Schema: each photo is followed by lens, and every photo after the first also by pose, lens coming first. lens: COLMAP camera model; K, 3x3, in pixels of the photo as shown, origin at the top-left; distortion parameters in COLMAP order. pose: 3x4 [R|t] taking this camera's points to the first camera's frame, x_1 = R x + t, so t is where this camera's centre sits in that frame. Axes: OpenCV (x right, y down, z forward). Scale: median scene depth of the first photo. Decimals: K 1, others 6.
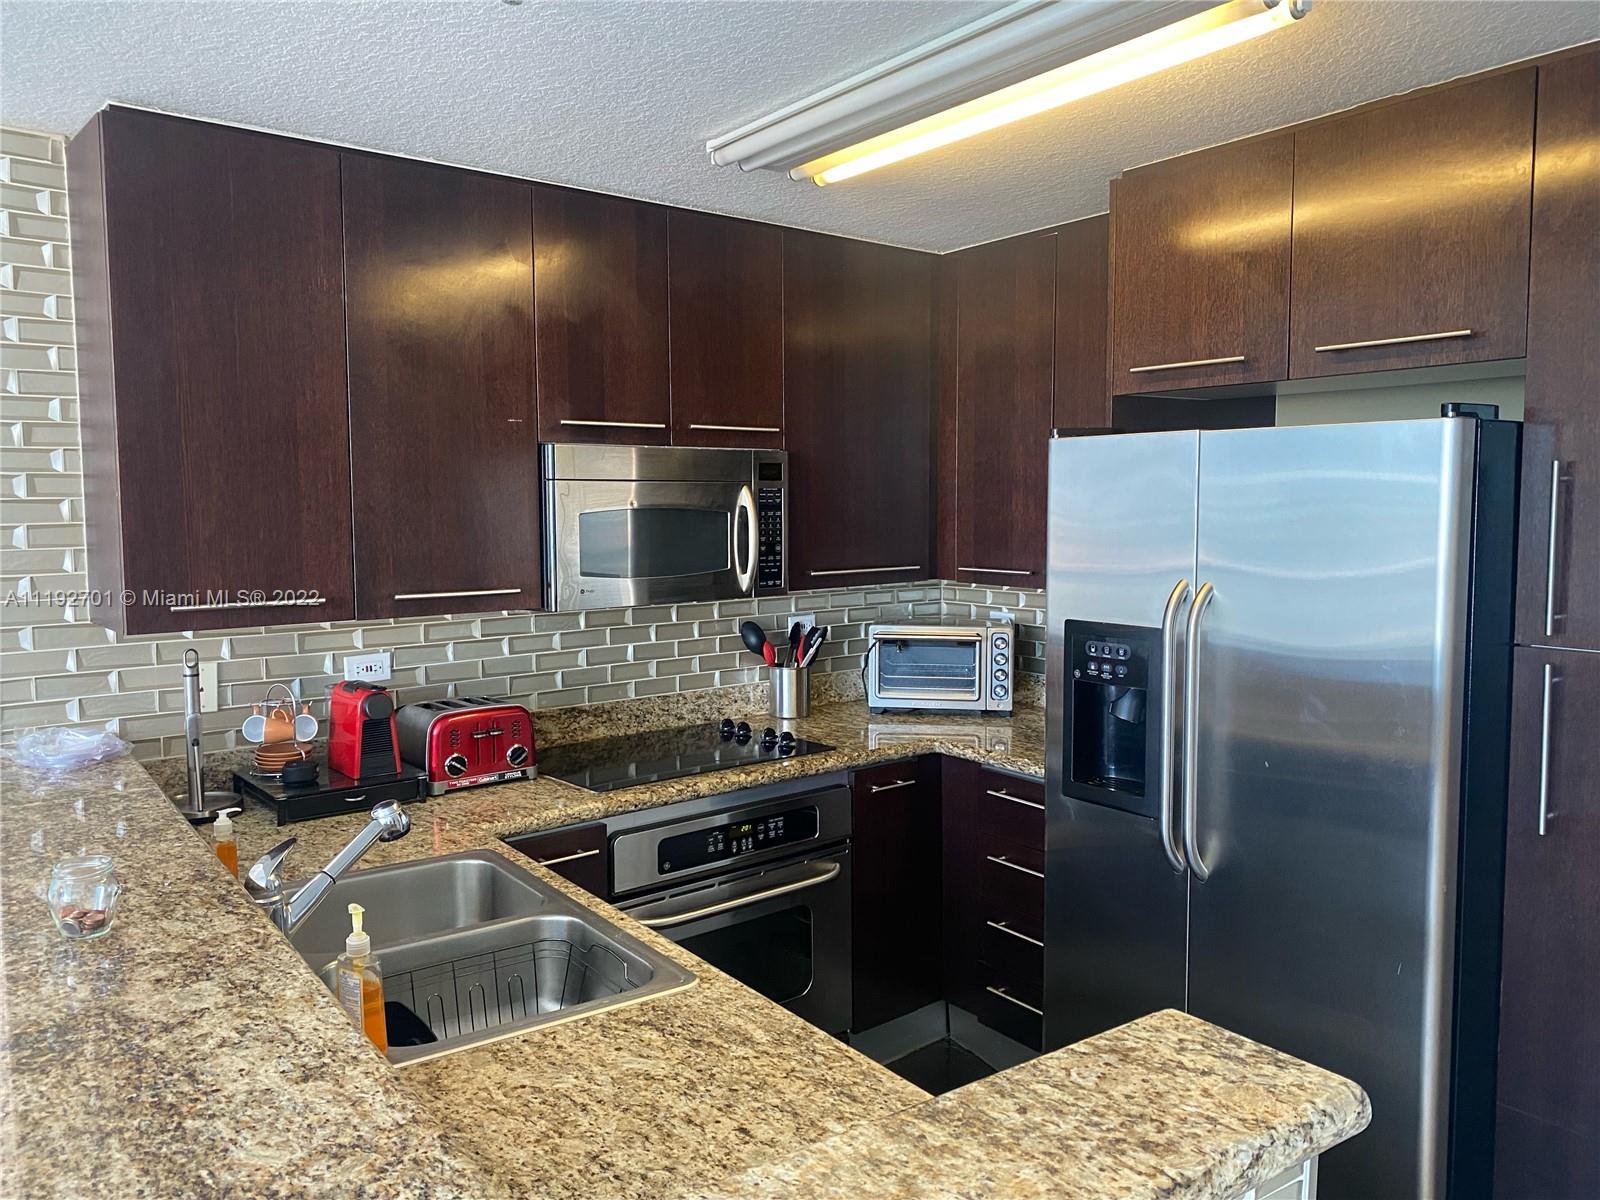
lens RADIAL K [[1224.4, 0, 798.6], [0, 1224.4, 587.1], [0, 0, 1]] dist [0.034317, -0.010854]
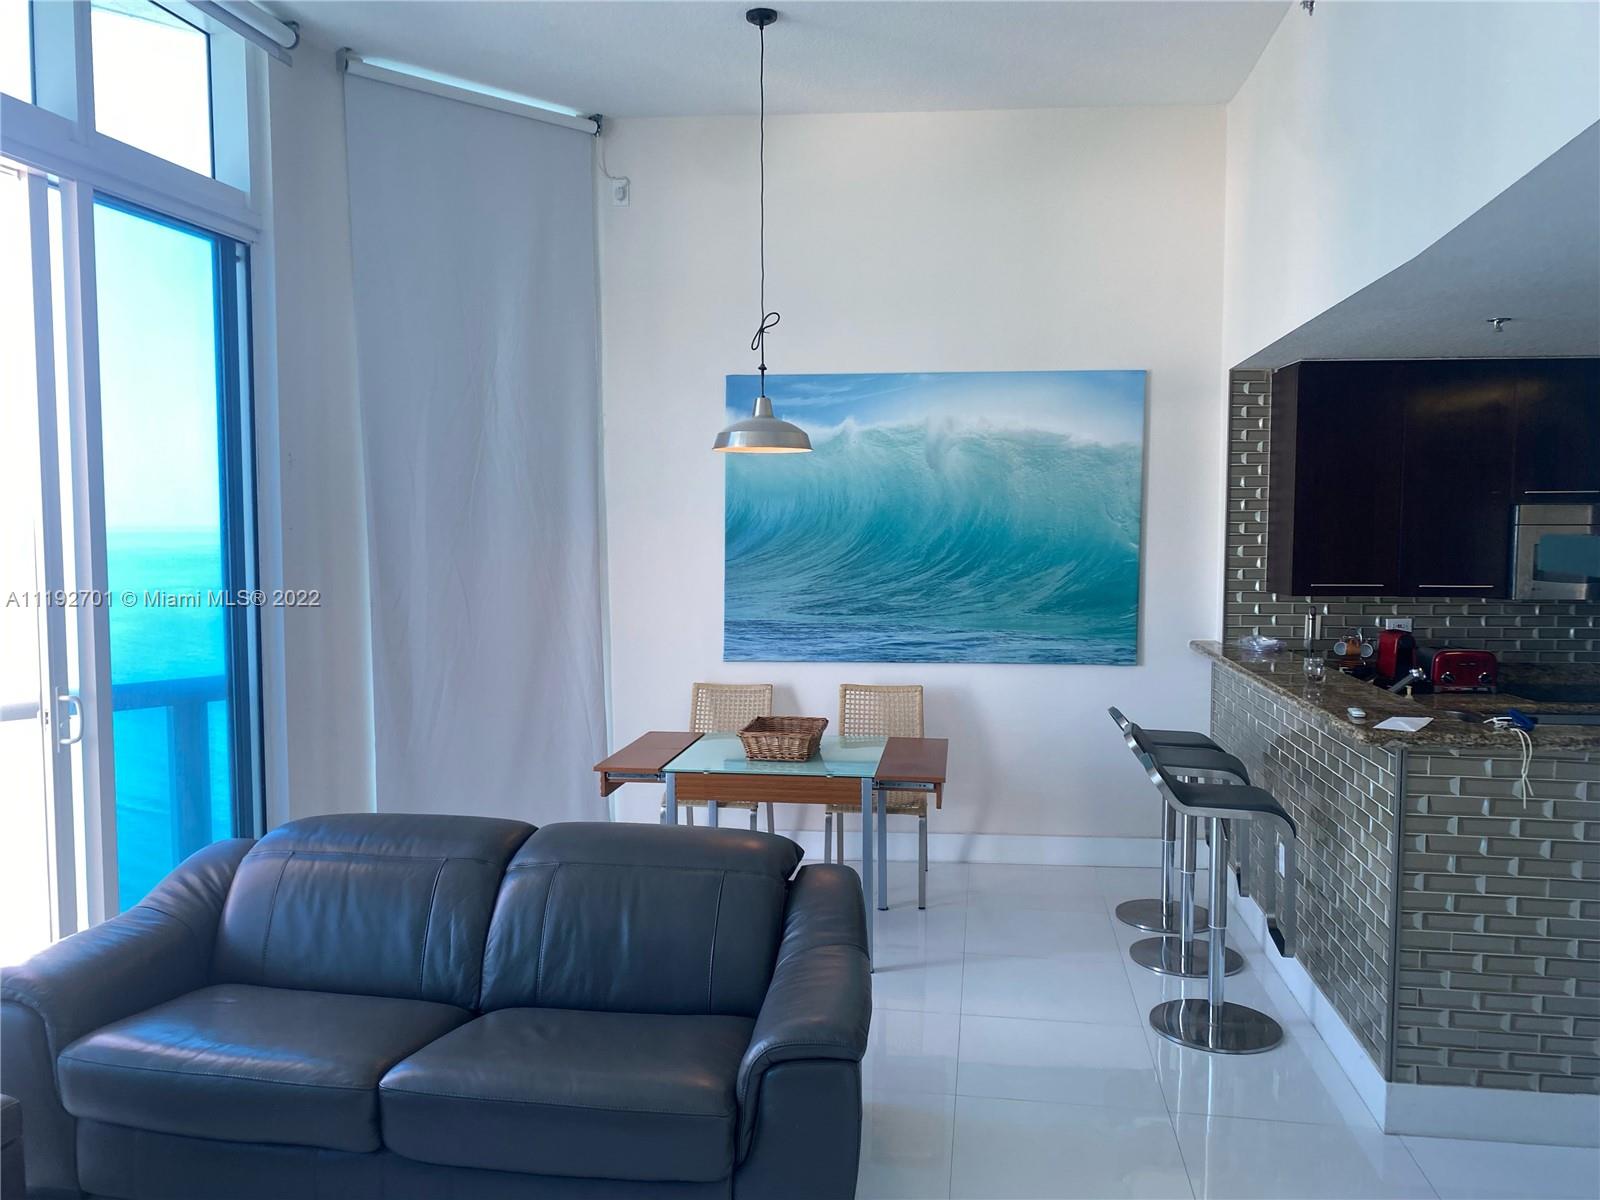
lens RADIAL K [[1185.6, 0, 790.9], [0, 1185.6, 608.3], [0, 0, 1]] dist [0.091992, -0.122403]
pose [[0.716708, 0.056196, -0.695106, 0.260592], [-0.056124, 0.998163, 0.022828, 0.050325], [0.695111, 0.022651, 0.718545, -0.968632]]
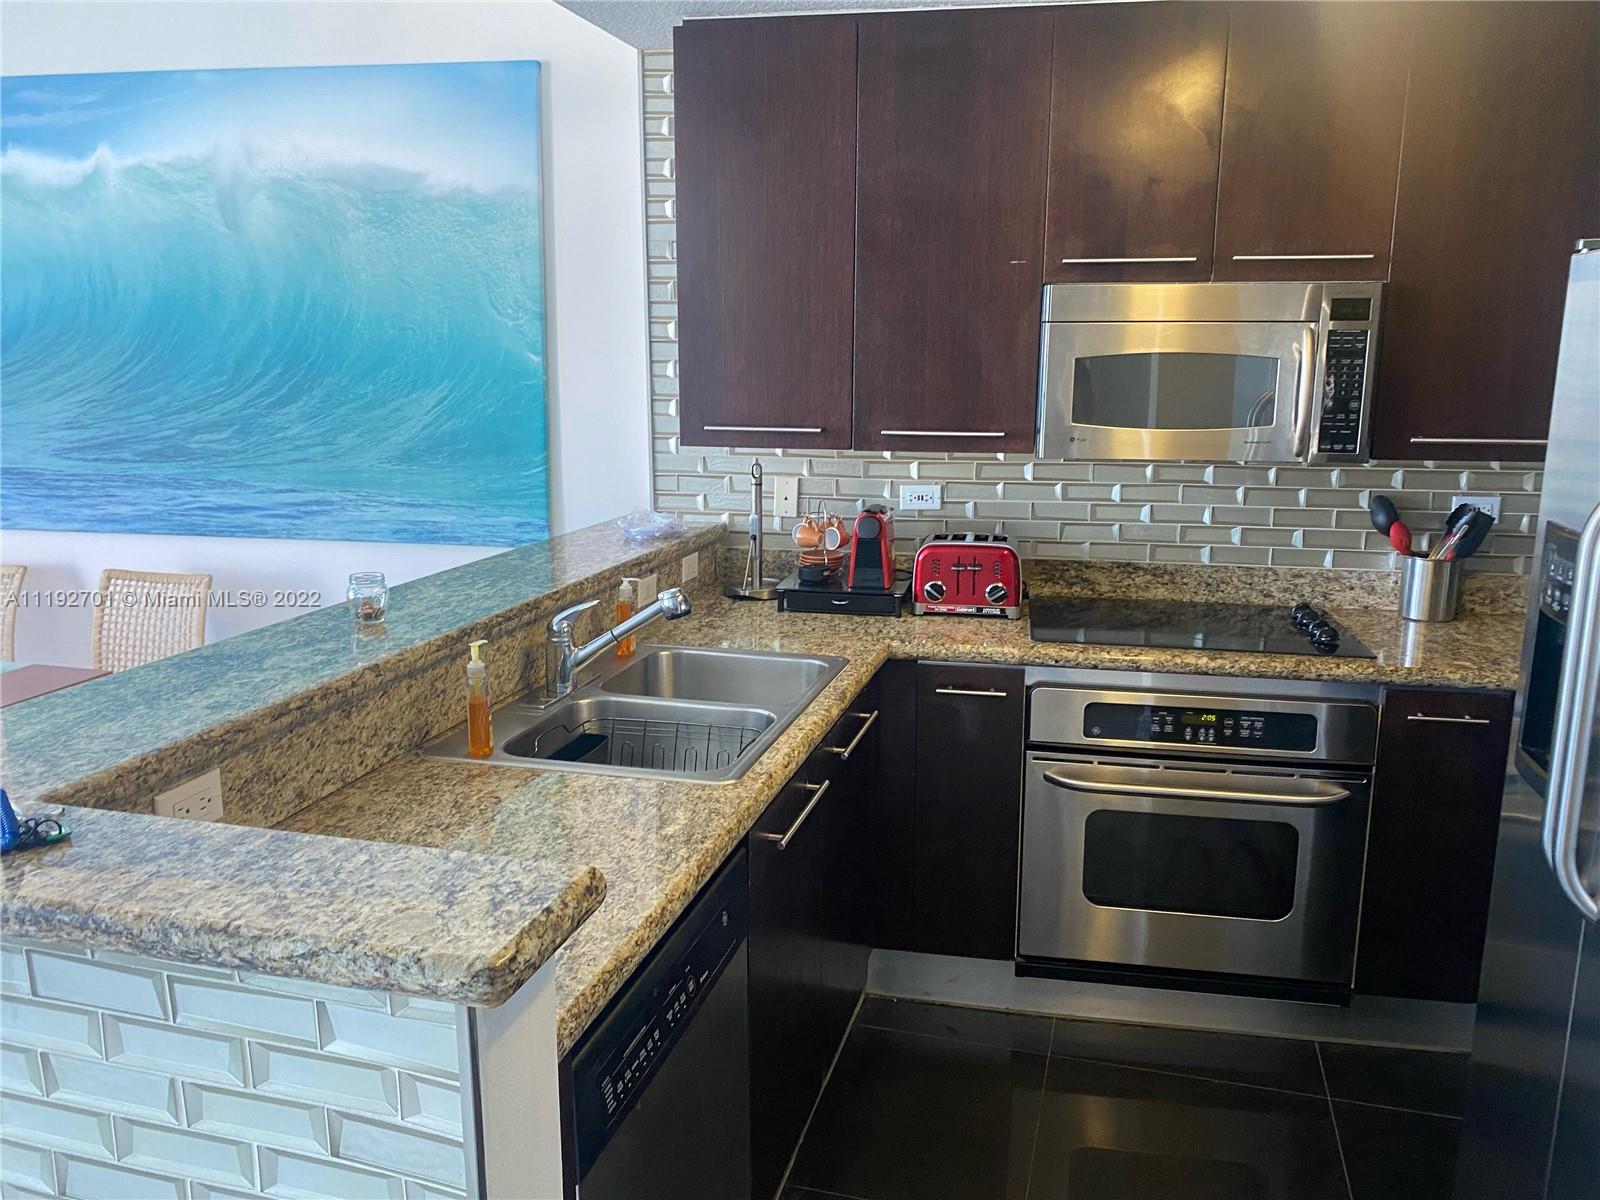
lens RADIAL K [[1224.4, 0, 798.6], [0, 1224.4, 587.1], [0, 0, 1]] dist [0.034317, -0.010854]
pose [[0.629631, 0.157722, -0.760715, 0.449294], [-0.065379, 0.986459, 0.150413, -0.013117], [0.774138, -0.044970, 0.631417, 0.213504]]
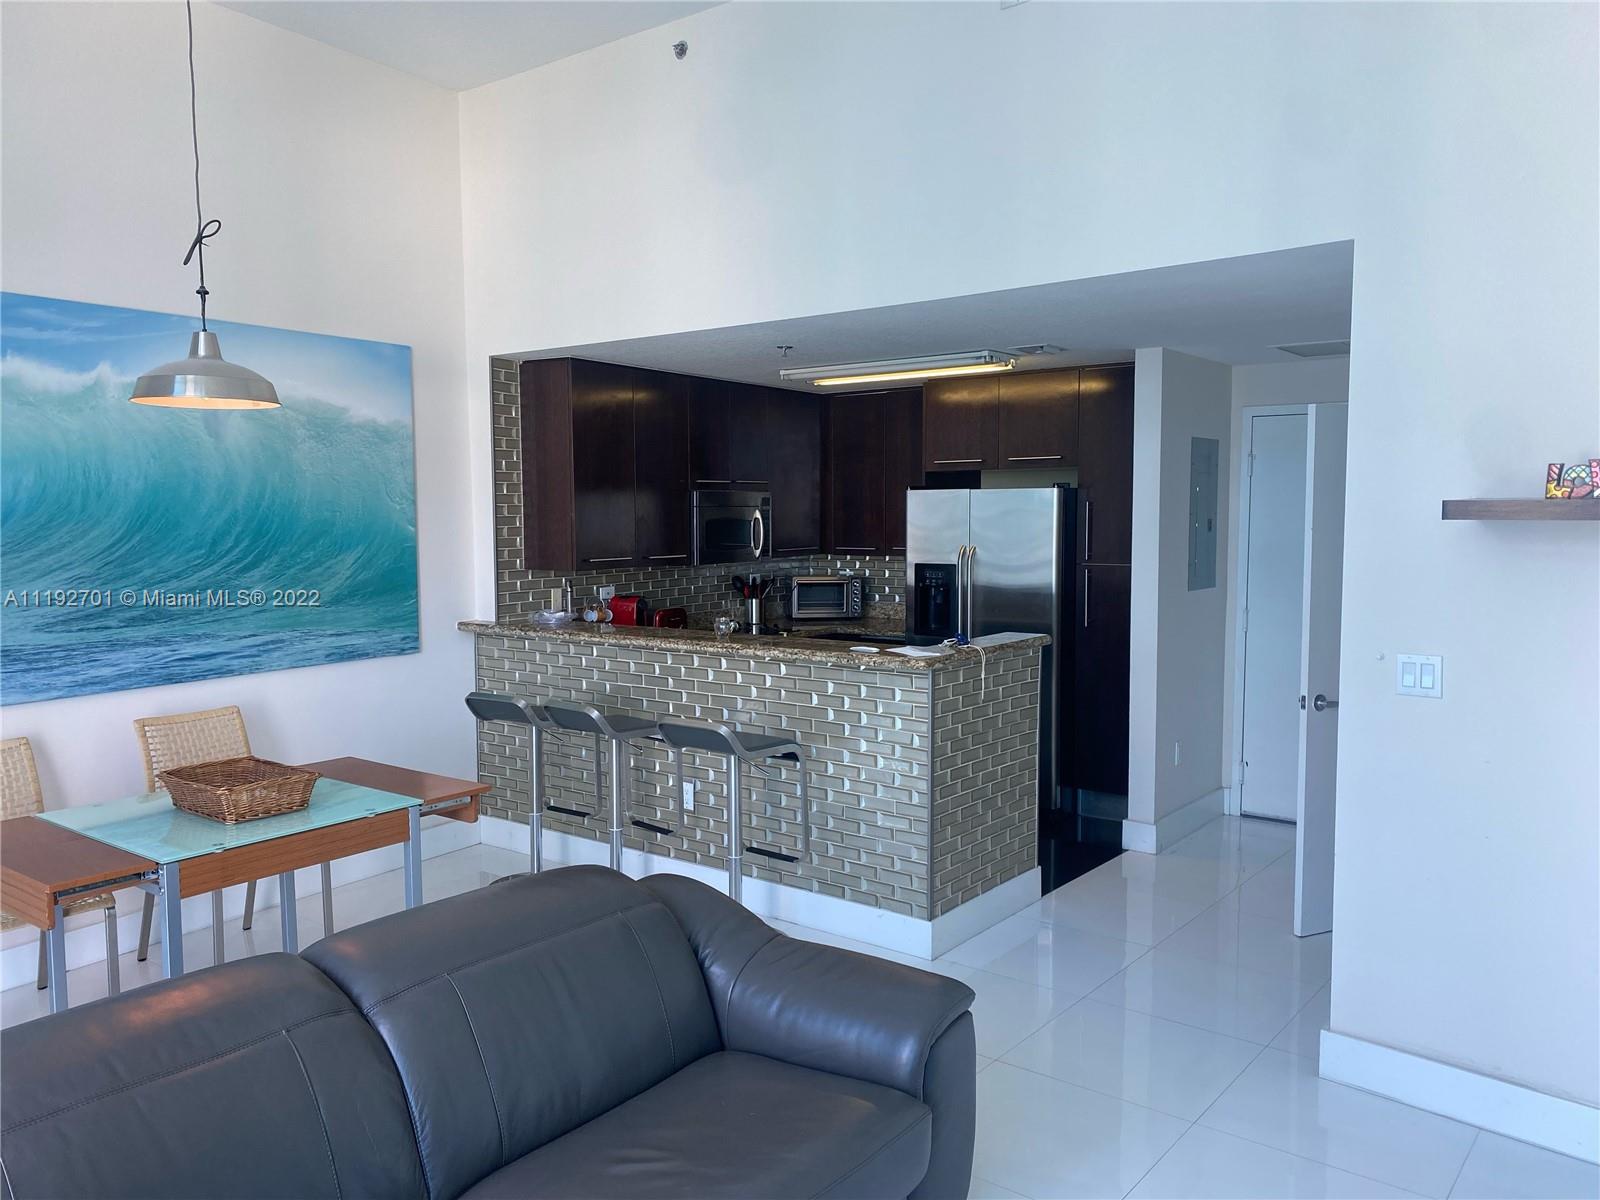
lens RADIAL K [[1221.6, 0, 751.1], [0, 1221.6, 606.5], [0, 0, 1]] dist [-0.002110, 0.042090]
pose [[0.964778, -0.022306, 0.262119, -0.674964], [0.021104, 0.999750, 0.007399, 0.079761], [-0.262219, -0.001607, 0.965007, -1.160660]]
